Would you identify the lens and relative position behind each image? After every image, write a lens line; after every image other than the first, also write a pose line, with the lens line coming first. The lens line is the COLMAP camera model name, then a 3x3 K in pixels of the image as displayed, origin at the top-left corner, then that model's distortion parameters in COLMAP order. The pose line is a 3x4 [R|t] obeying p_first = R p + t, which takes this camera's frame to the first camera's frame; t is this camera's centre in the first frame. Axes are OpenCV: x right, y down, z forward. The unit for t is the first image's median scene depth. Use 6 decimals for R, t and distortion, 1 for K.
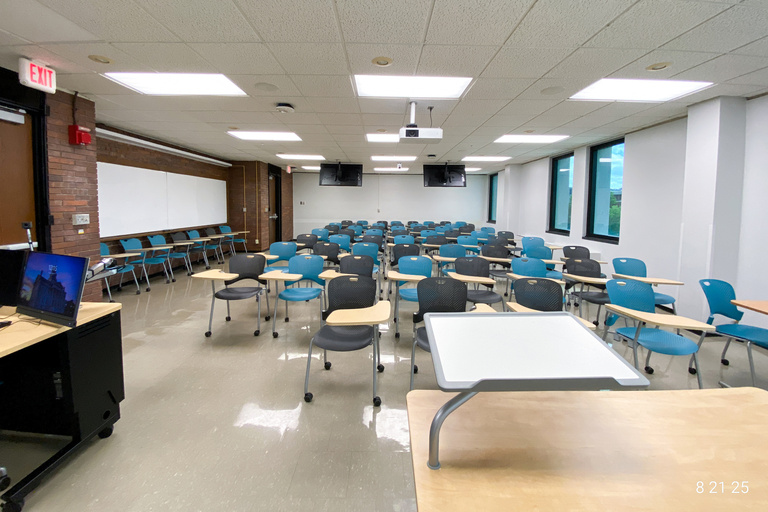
lens RADIAL K [[304.1, 0, 384.0], [0, 304.1, 256.0], [0, 0, 1]] dist [-0.028414, 0.000184]
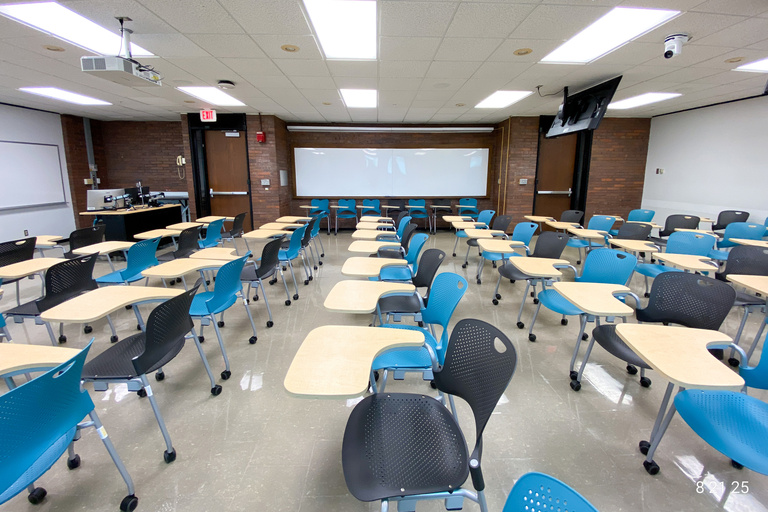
lens RADIAL K [[306.7, 0, 396.1], [0, 306.7, 253.2], [0, 0, 1]] dist [0.000544, -0.000146]
pose [[0.035557, 0.233920, -0.971605, 0.925417], [-0.164258, 0.960366, 0.225203, -0.240768], [0.985776, 0.151587, 0.072571, 1.569774]]
